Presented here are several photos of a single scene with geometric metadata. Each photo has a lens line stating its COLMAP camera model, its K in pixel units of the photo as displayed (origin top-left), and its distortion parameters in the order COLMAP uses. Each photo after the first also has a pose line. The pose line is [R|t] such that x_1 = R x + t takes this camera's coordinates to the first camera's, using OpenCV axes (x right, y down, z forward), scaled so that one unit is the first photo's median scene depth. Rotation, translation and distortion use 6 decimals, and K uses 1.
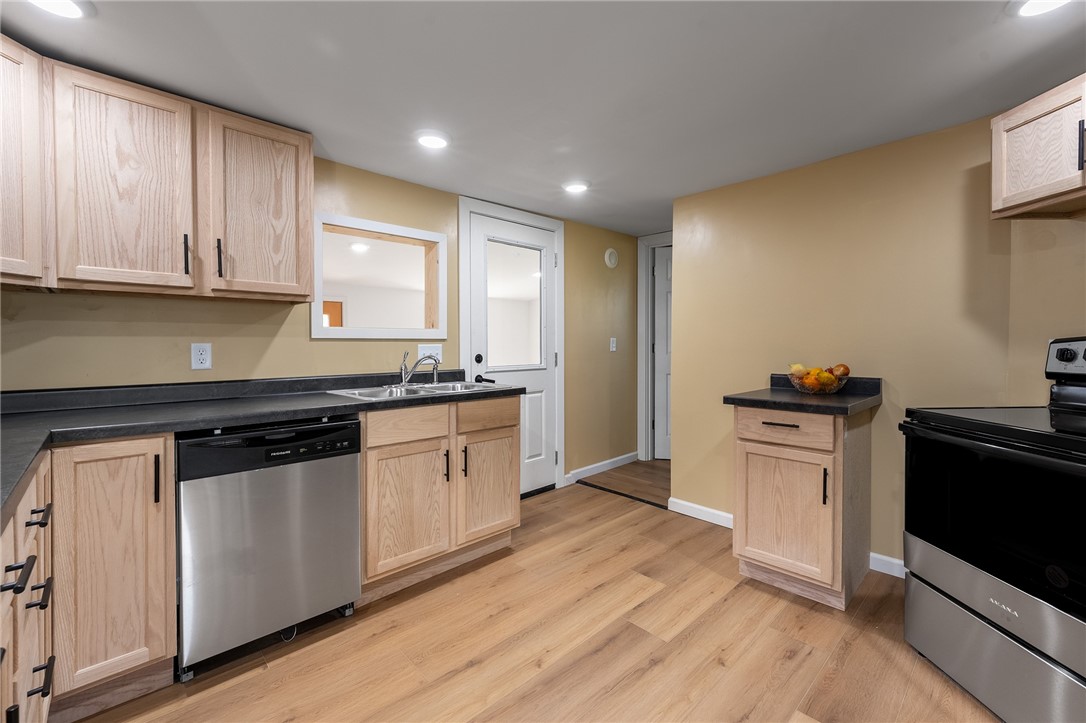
lens RADIAL K [[463.9, 0, 540.9], [0, 463.9, 366.1], [0, 0, 1]] dist [-0.000335, 0.000253]
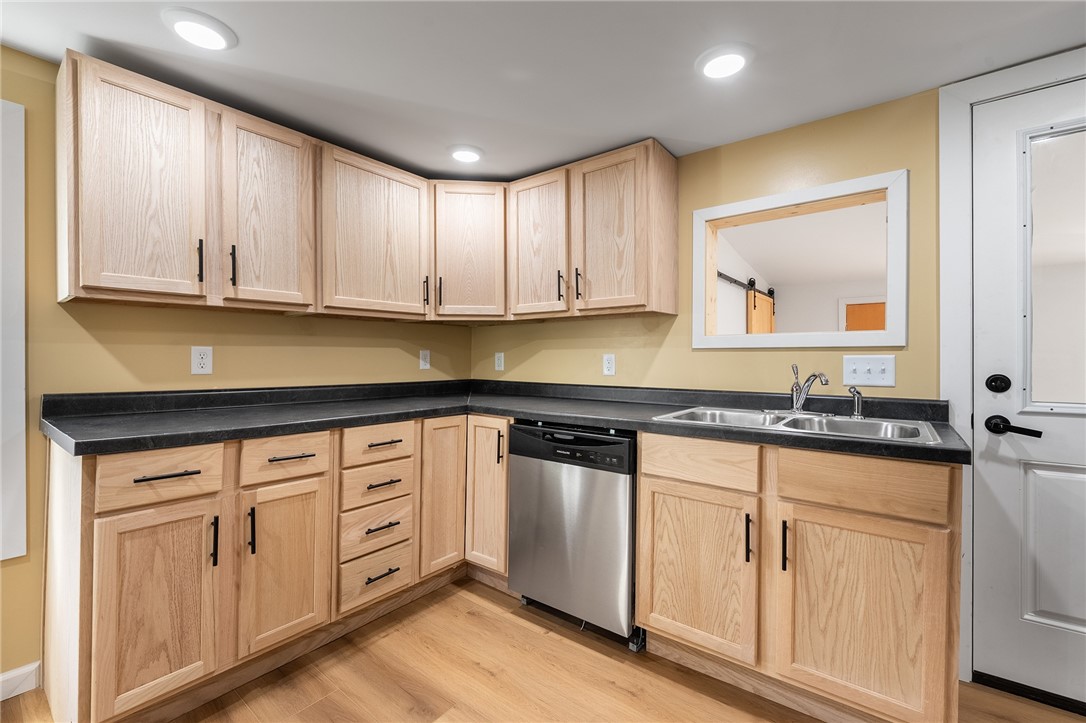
lens RADIAL K [[463.9, 0, 540.9], [0, 463.9, 366.1], [0, 0, 1]] dist [-0.000335, 0.000253]
pose [[0.140019, 0.024148, -0.989854, 0.443155], [-0.048246, 0.998681, 0.017539, -0.029861], [0.988973, 0.045301, 0.141000, 0.654508]]
